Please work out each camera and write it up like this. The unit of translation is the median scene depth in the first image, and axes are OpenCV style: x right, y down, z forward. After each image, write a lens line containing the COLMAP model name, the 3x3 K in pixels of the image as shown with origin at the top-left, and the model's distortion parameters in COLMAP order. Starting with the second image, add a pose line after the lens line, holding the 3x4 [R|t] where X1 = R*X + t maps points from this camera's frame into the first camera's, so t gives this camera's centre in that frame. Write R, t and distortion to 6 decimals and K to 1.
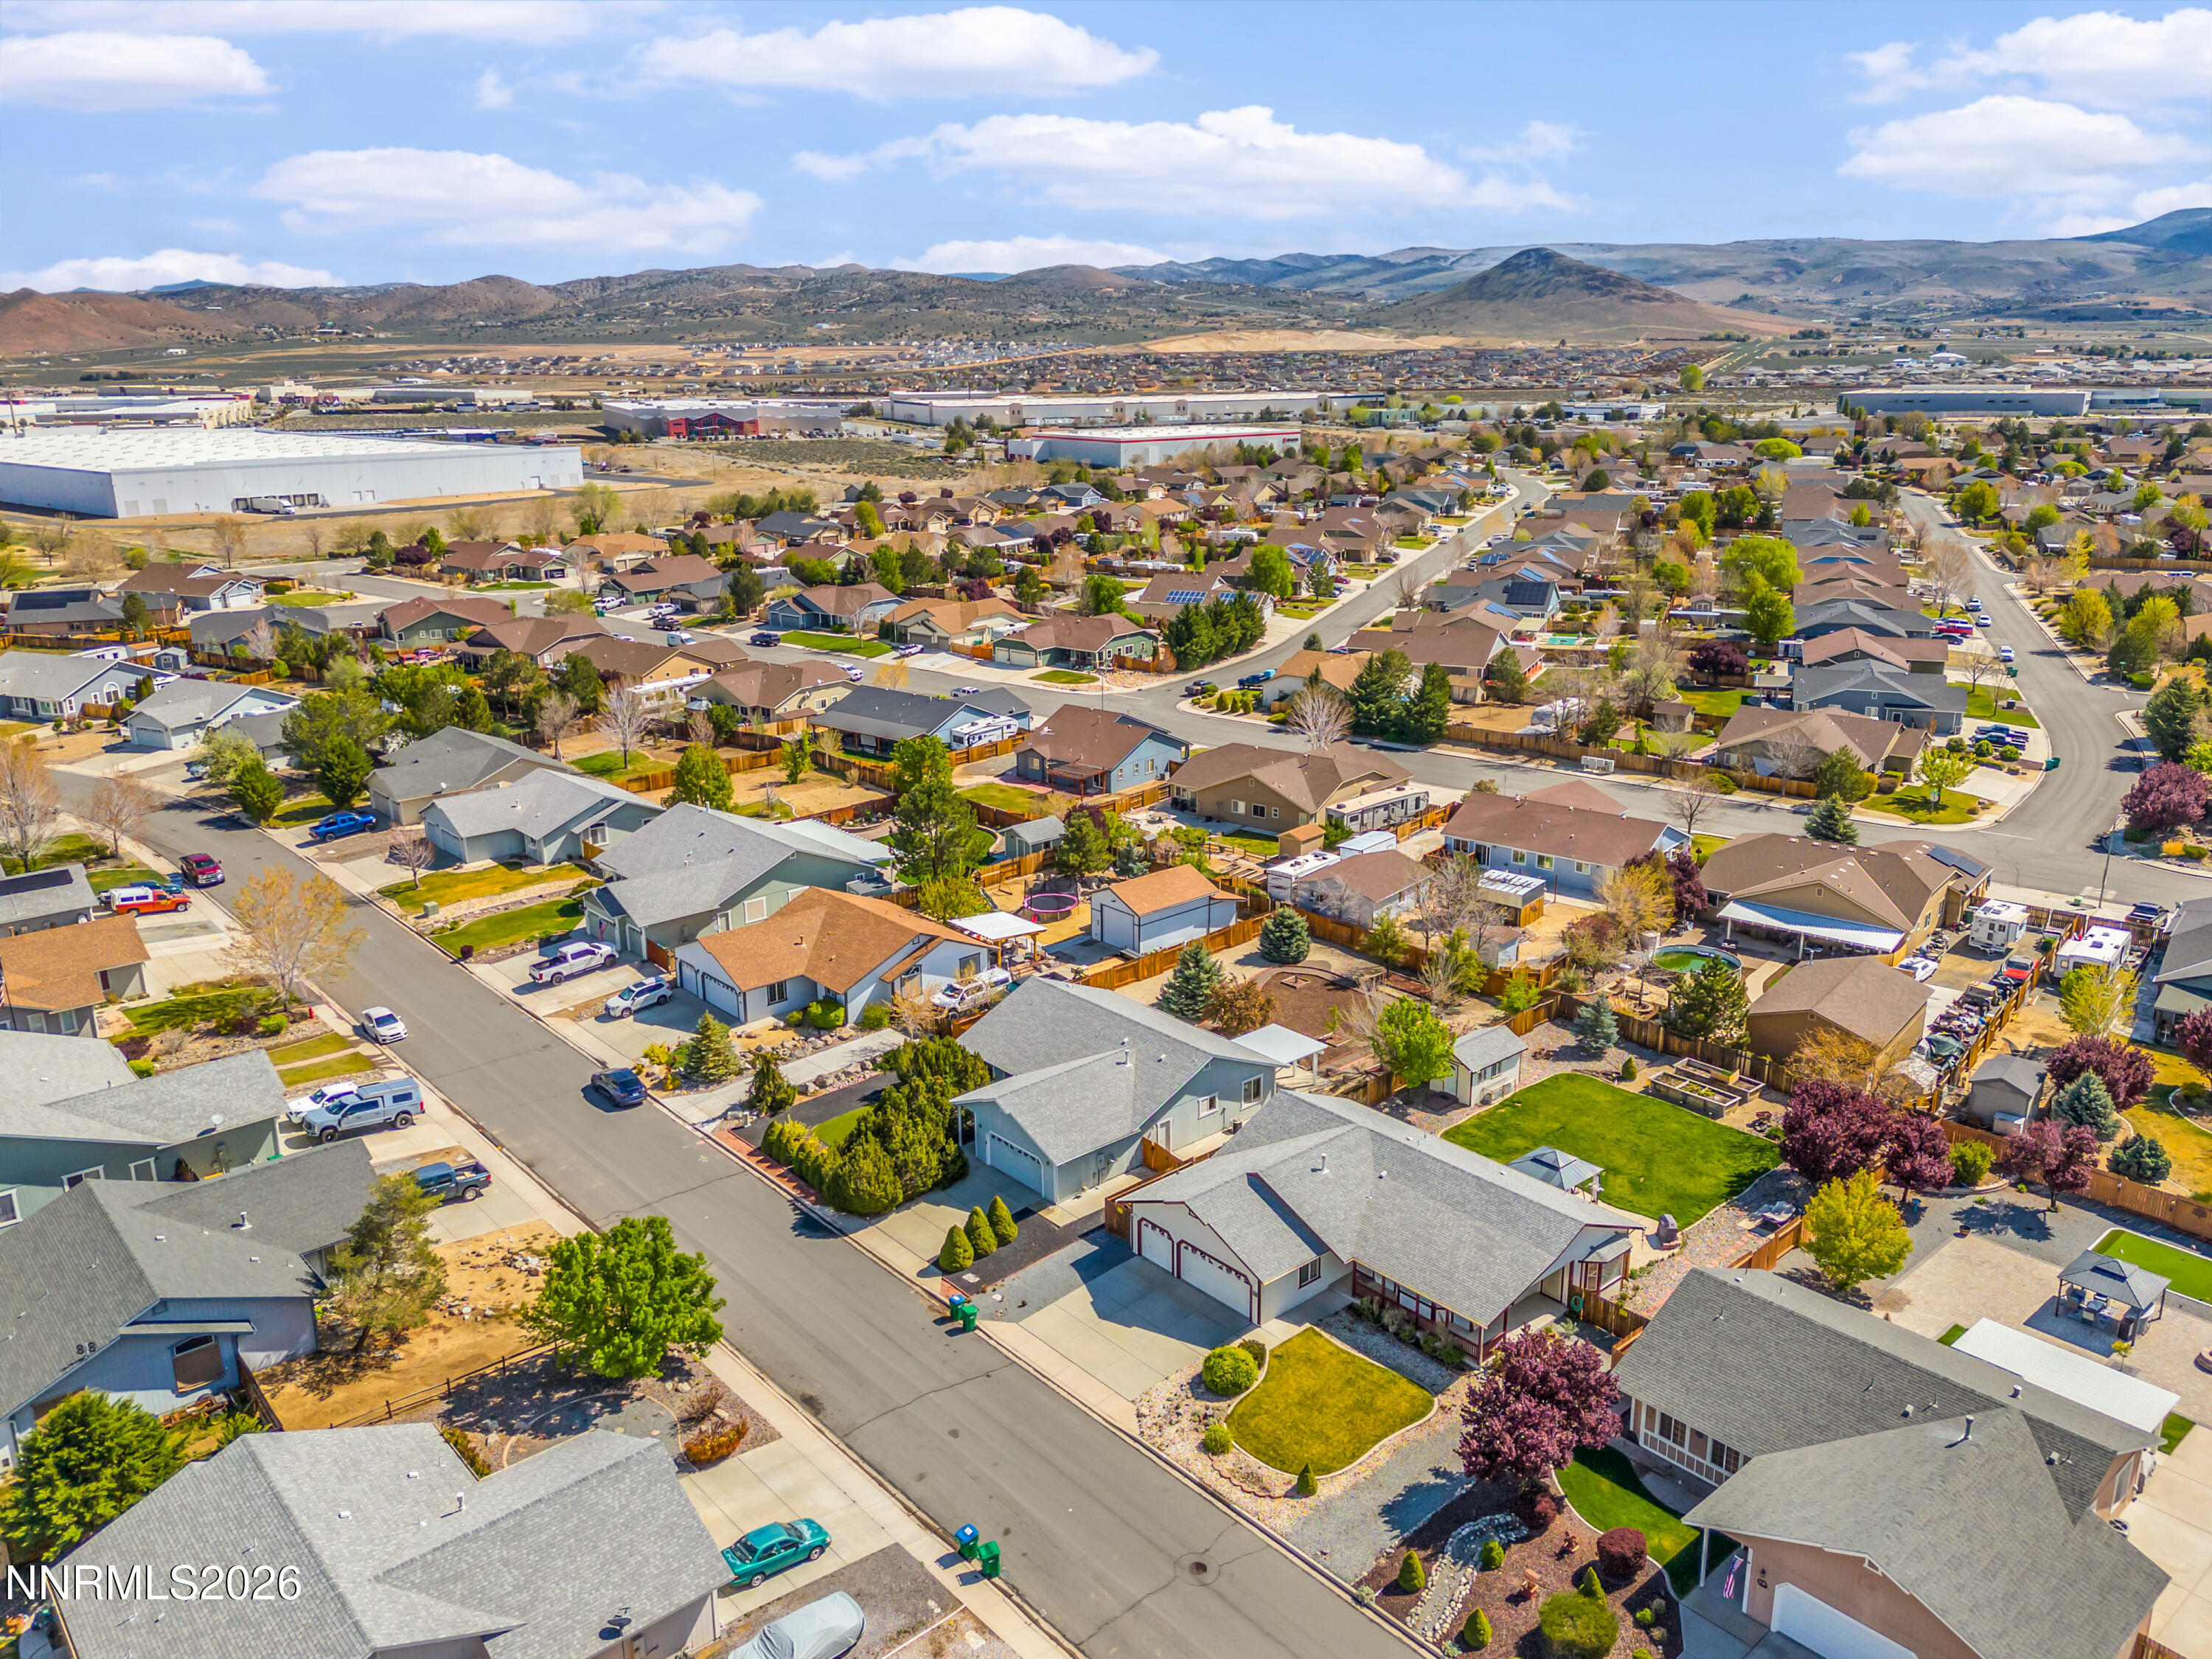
lens RADIAL K [[1635.4, 0, 1100.3], [0, 1635.4, 834.2], [0, 0, 1]] dist [0.074912, -0.069534]
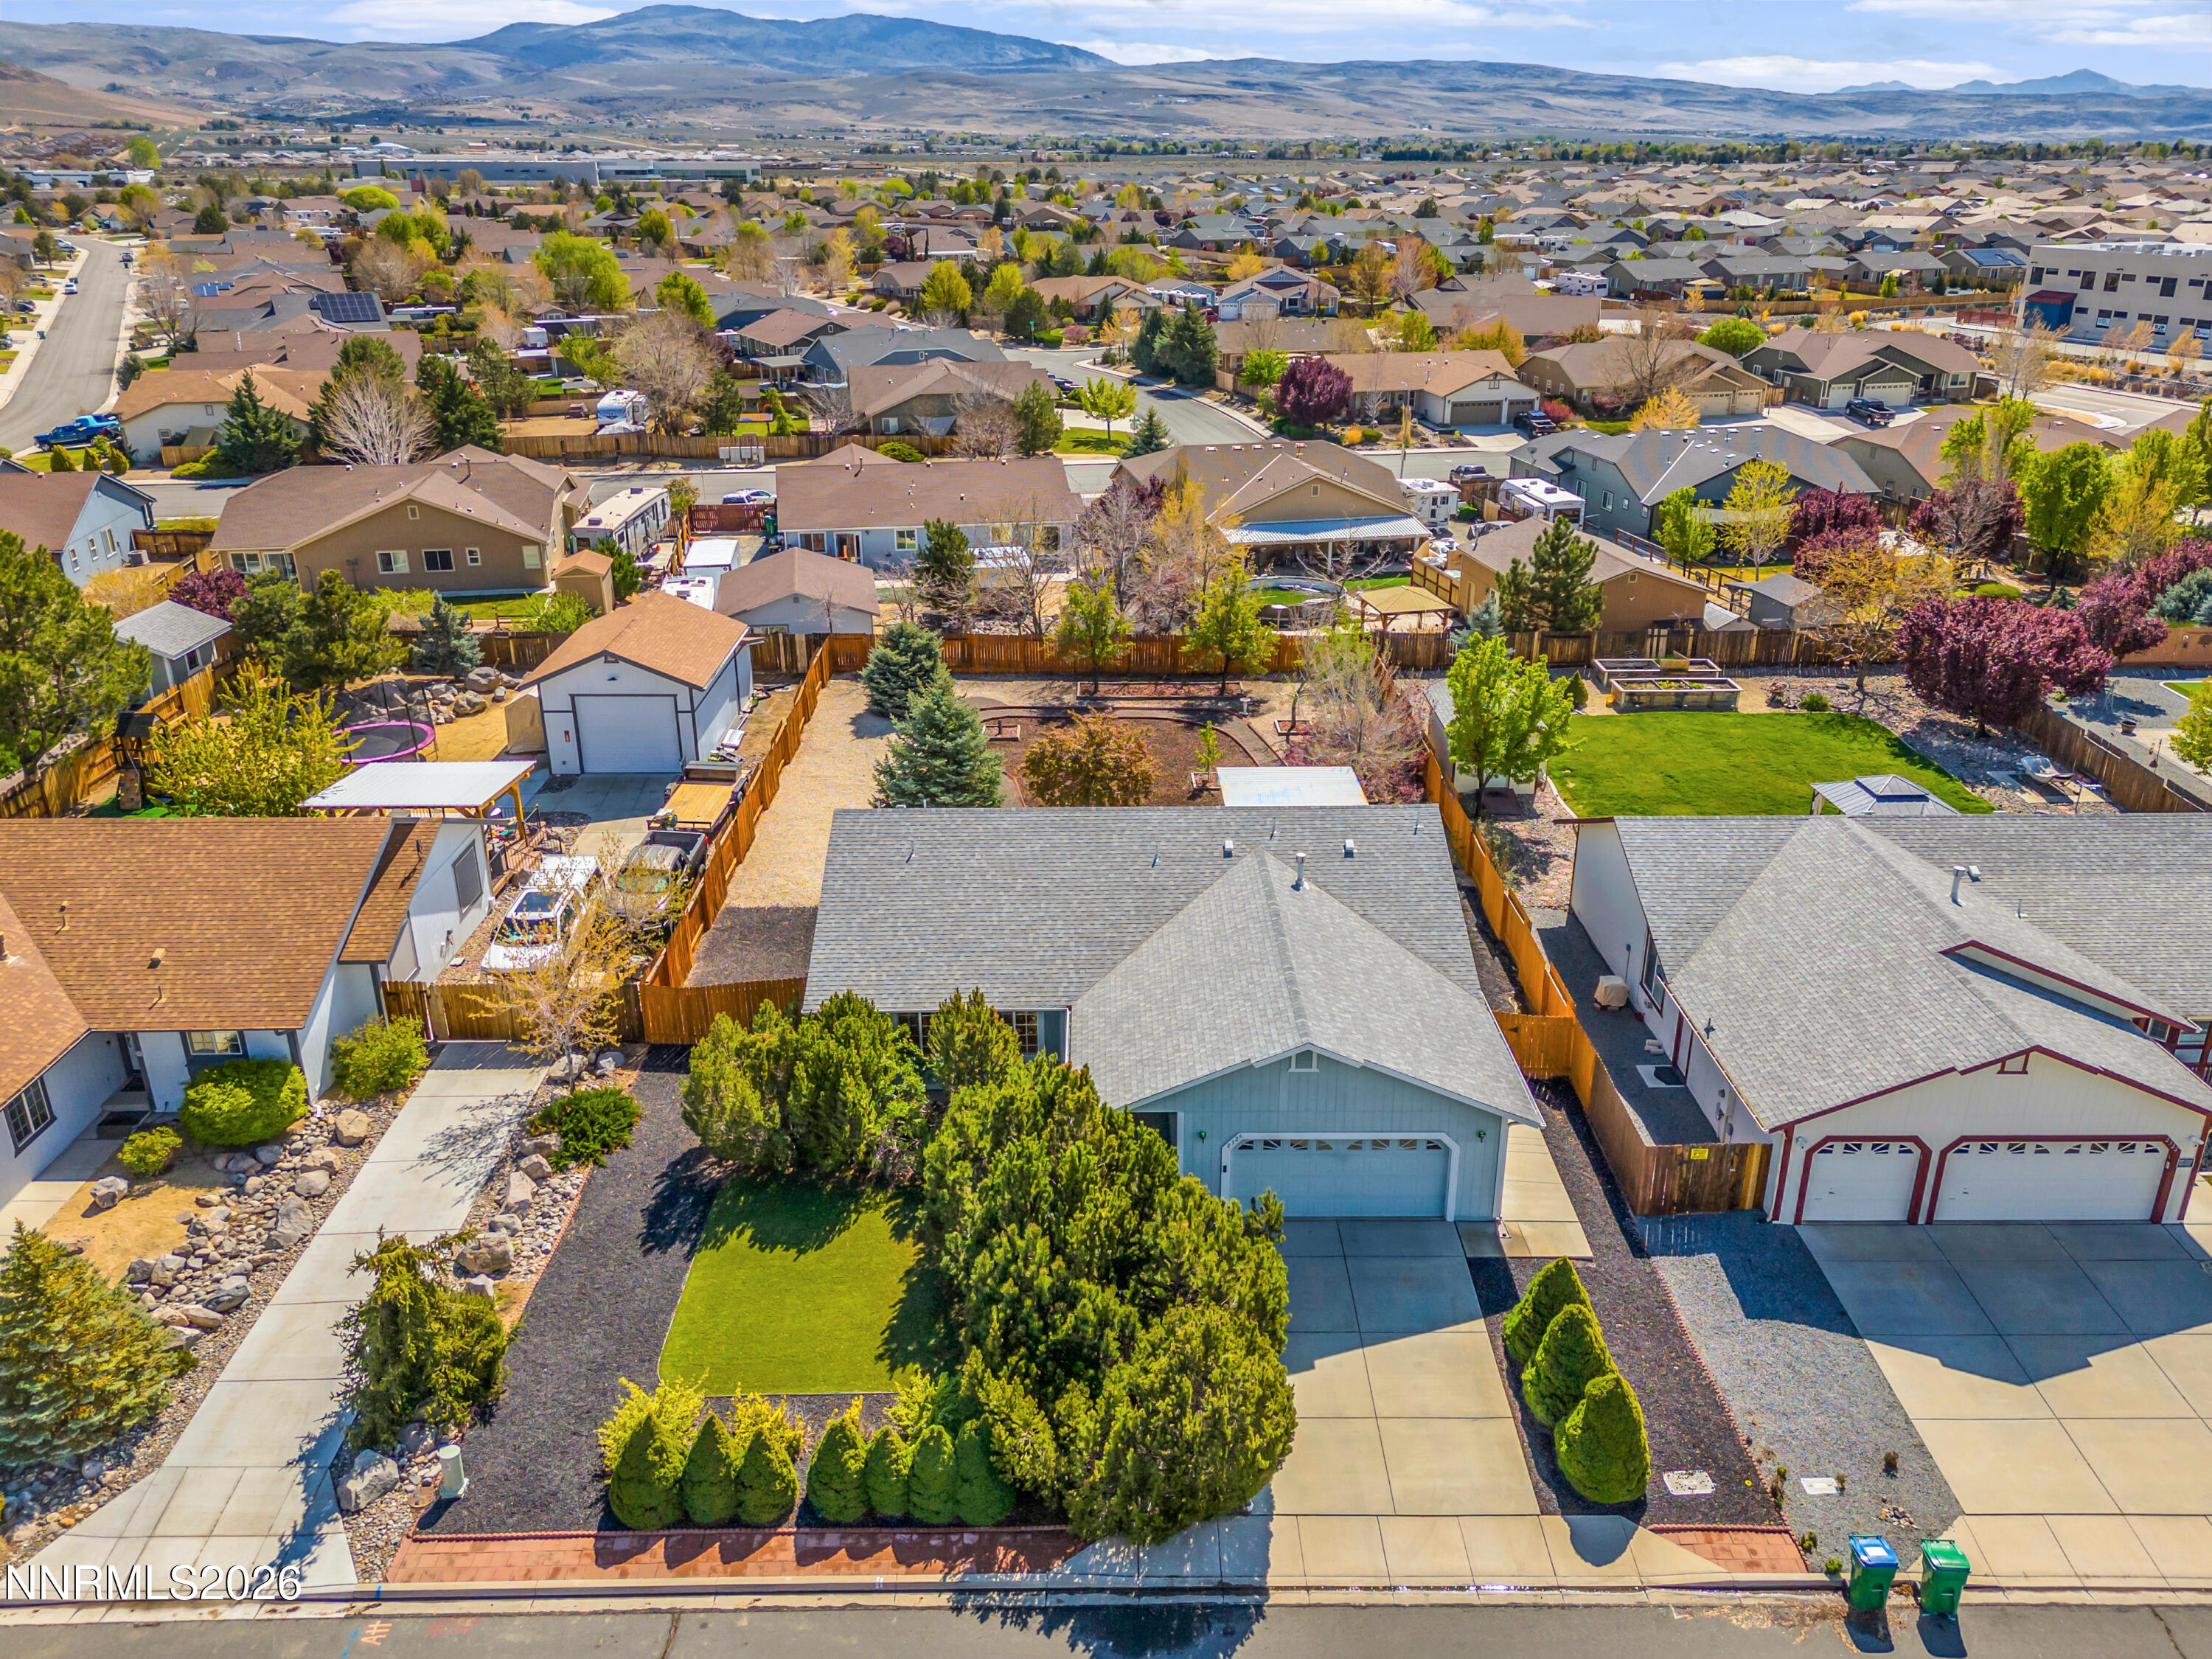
lens RADIAL K [[1635.4, 0, 1114.3], [0, 1635.4, 835.7], [0, 0, 1]] dist [0.074912, -0.069534]
pose [[0.647400, -0.282175, 0.707990, -0.325884], [0.209458, 0.959041, 0.190701, 0.031351], [-0.732803, 0.024834, 0.679988, 0.721598]]
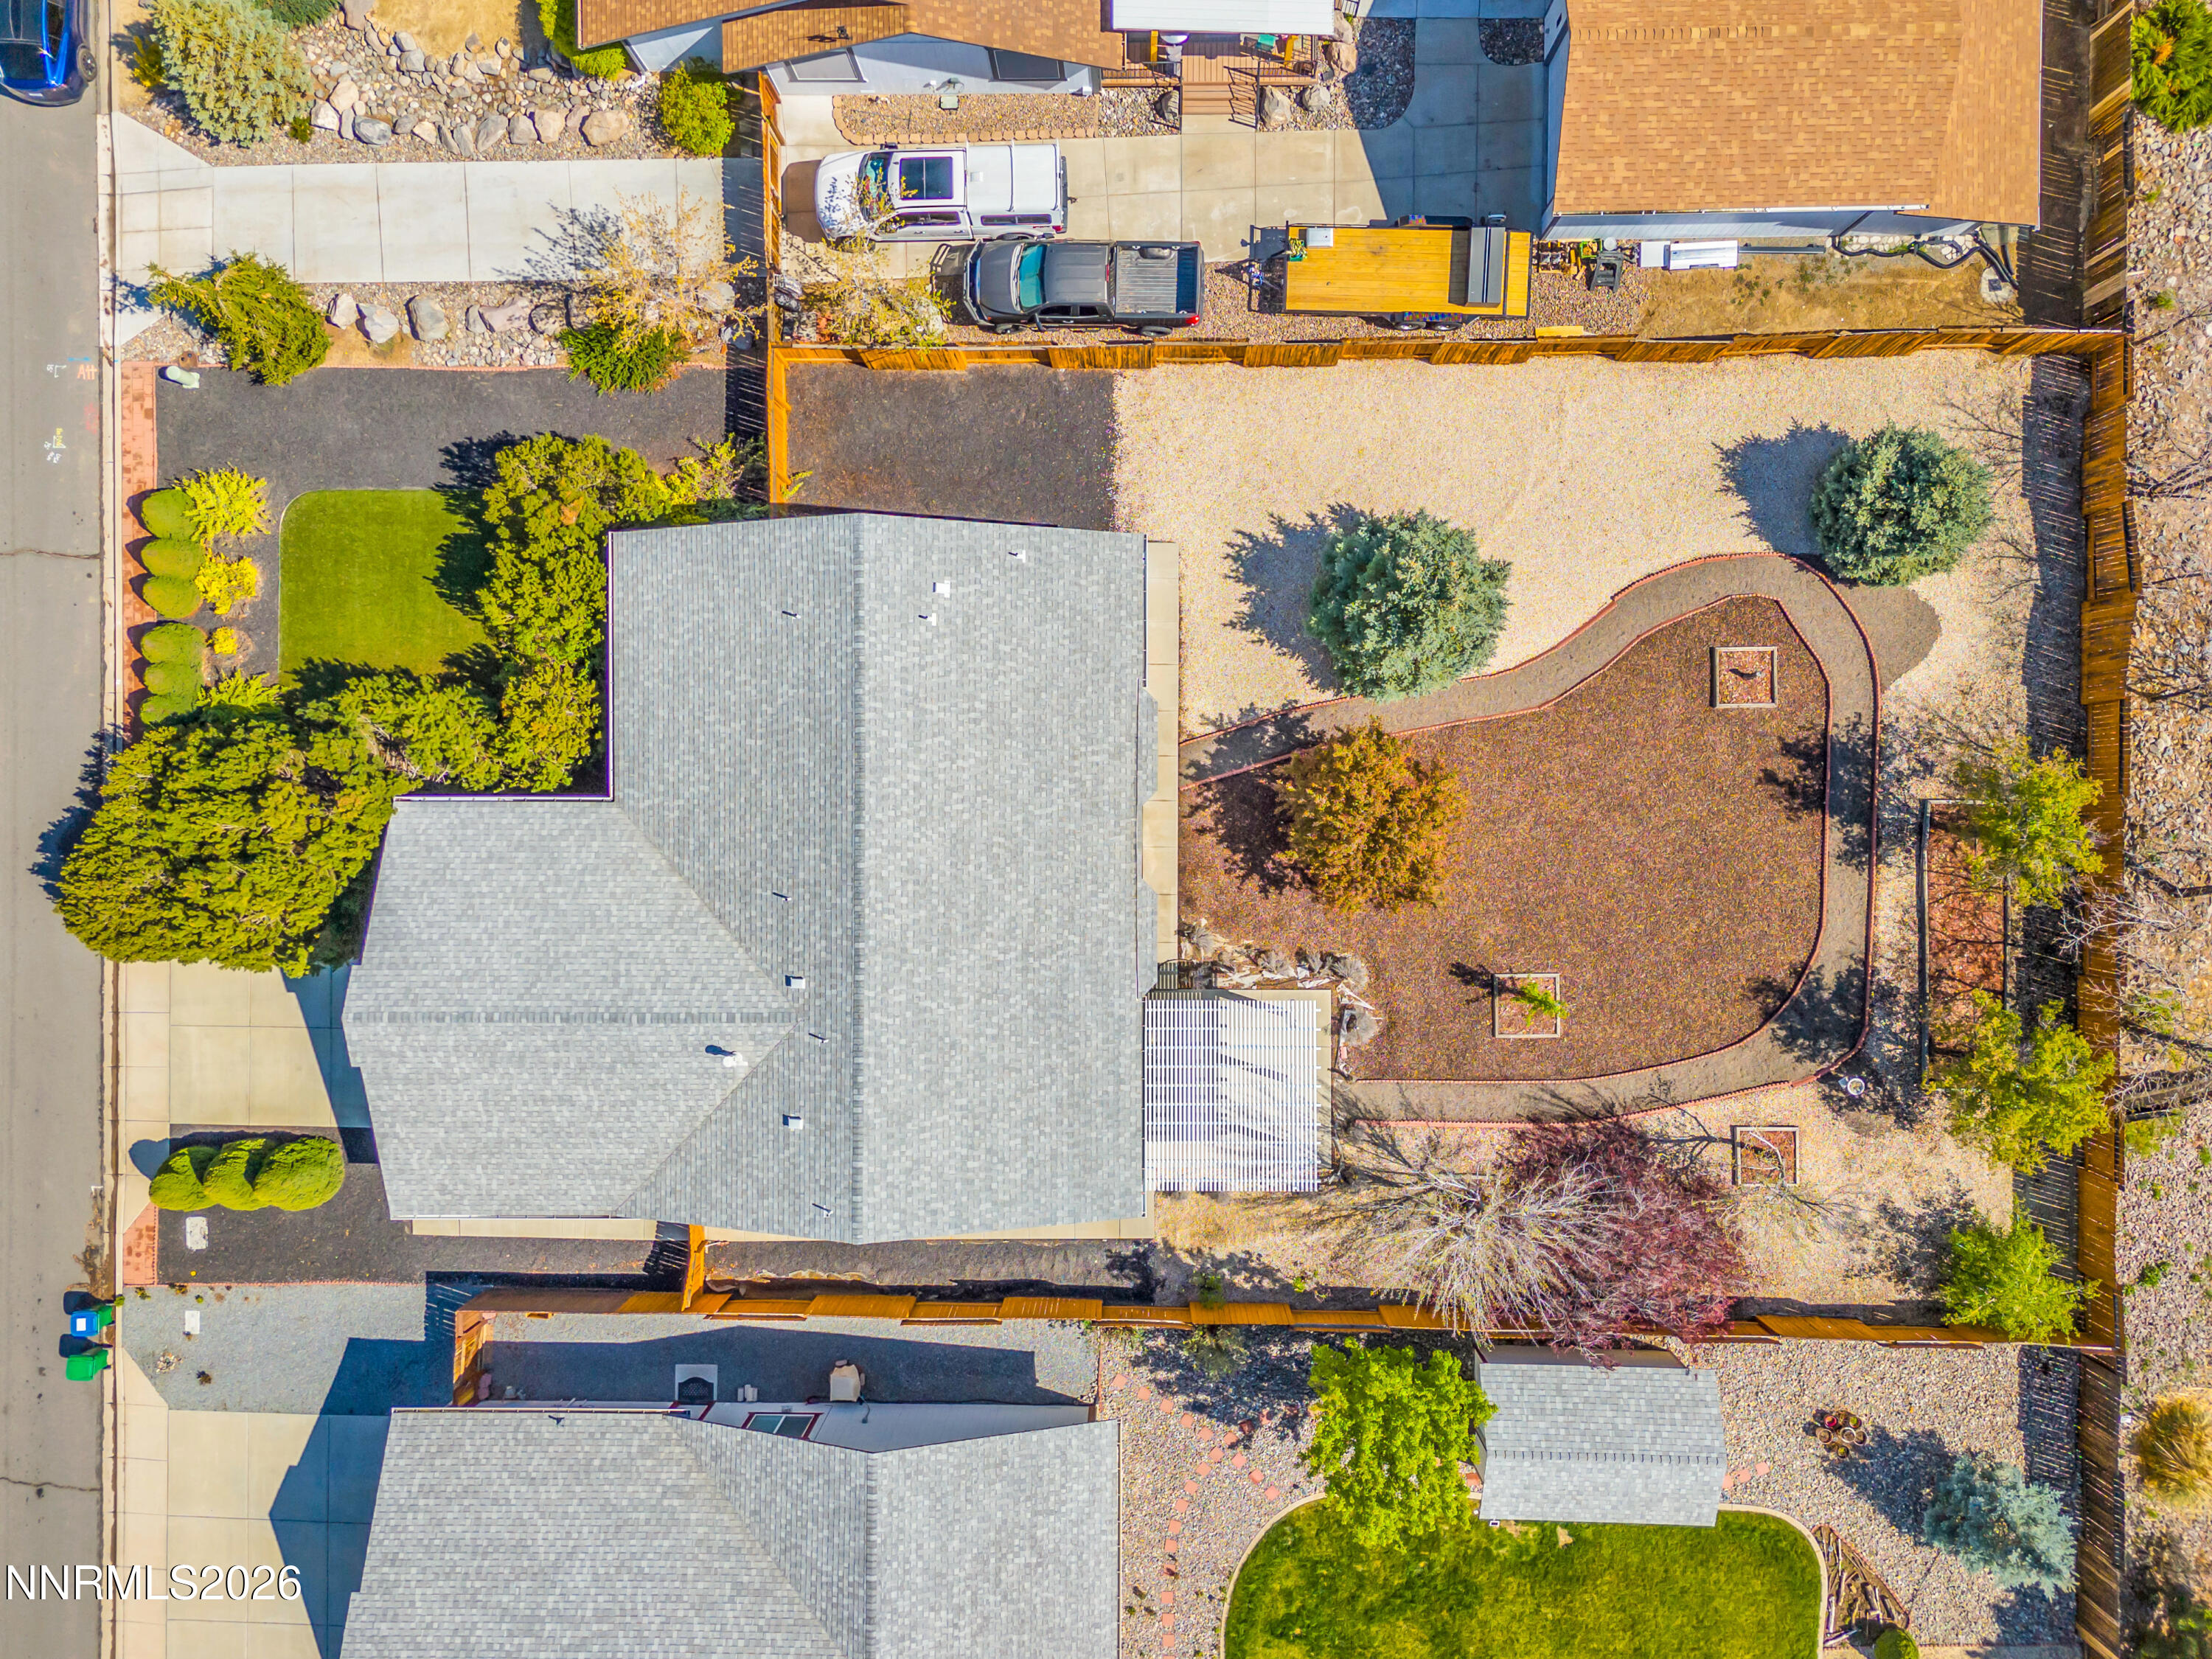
lens RADIAL K [[1635.4, 0, 1100.0], [0, 1635.4, 824.3], [0, 0, 1]] dist [0.074912, -0.069534]
pose [[0.751173, 0.660090, -0.004499, 0.046810], [-0.169029, 0.198932, 0.965327, -0.272172], [0.638097, -0.724367, 0.261006, 0.978691]]
